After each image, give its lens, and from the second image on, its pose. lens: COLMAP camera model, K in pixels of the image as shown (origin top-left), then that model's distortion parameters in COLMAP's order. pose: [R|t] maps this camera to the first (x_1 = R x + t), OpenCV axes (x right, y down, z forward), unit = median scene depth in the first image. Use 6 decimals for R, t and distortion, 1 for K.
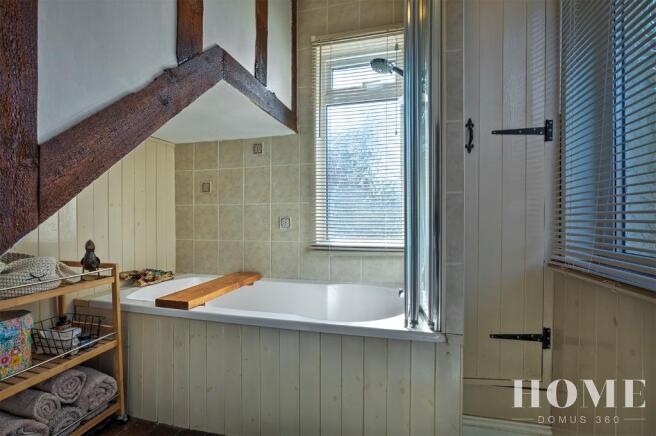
lens RADIAL K [[305.9, 0, 328.0], [0, 305.9, 218.5], [0, 0, 1]] dist [-0.026424, 0.000355]
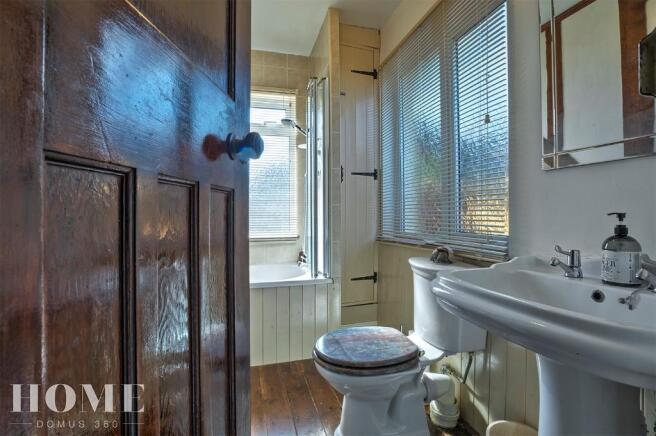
lens RADIAL K [[305.9, 0, 328.8], [0, 305.9, 217.2], [0, 0, 1]] dist [-0.026424, 0.000355]
pose [[0.872197, 0.001743, 0.489152, -0.548683], [0.001373, 0.999981, -0.006012, 0.005647], [-0.489153, 0.005915, 0.872178, -0.638016]]
